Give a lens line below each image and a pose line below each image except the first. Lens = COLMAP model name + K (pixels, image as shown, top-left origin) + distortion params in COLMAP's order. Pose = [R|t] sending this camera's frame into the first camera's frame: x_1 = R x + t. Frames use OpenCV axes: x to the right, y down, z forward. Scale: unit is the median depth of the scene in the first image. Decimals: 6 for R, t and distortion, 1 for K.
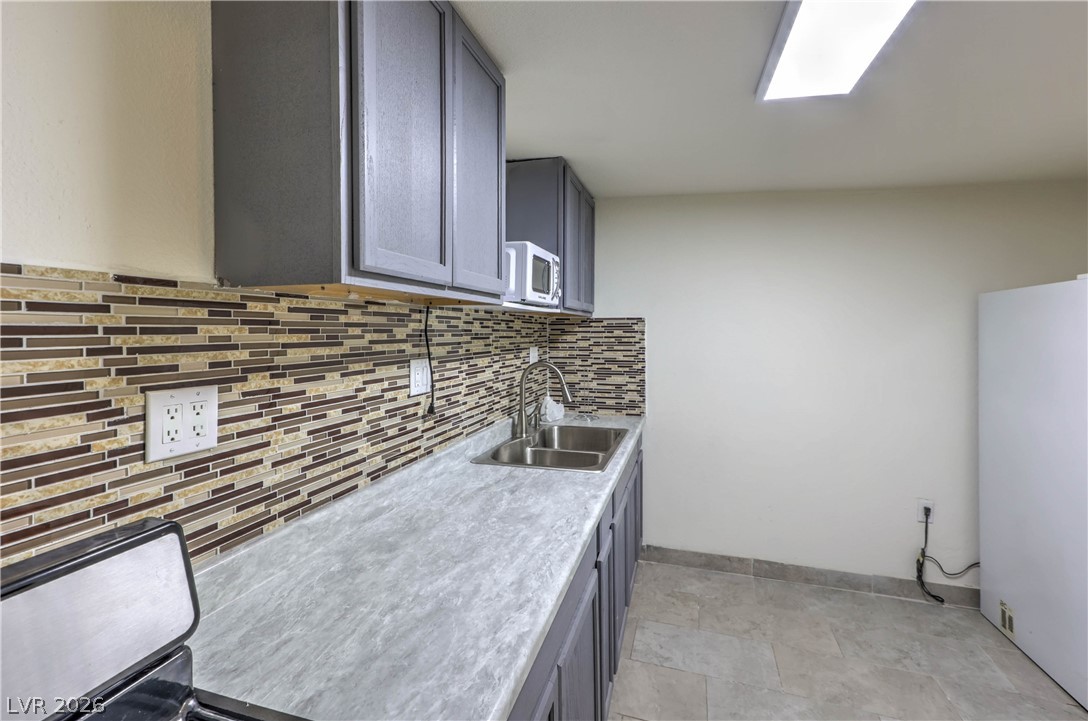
lens RADIAL K [[455.4, 0, 550.7], [0, 455.4, 343.5], [0, 0, 1]] dist [0.003486, 0.000068]
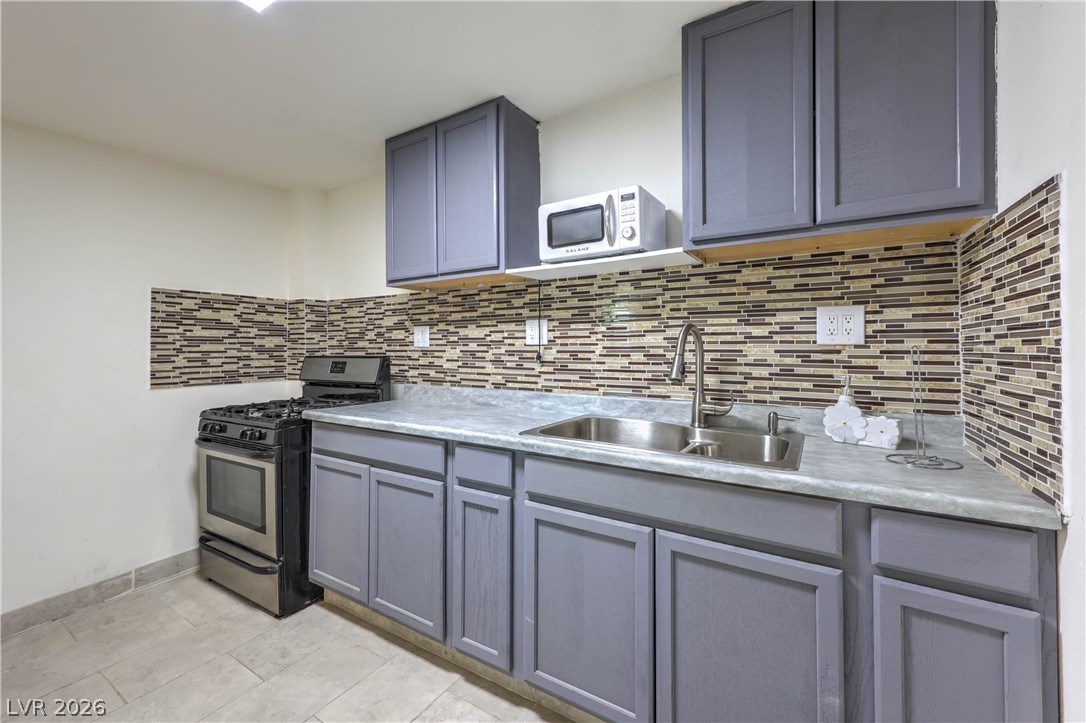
lens RADIAL K [[446.2, 0, 542.8], [0, 446.2, 348.5], [0, 0, 1]] dist [0.004852, 0.000361]
pose [[-0.255265, 0.004514, -0.966861, 1.216243], [-0.019387, 0.999764, 0.009786, 0.127443], [0.966677, 0.021243, -0.255118, 1.608250]]
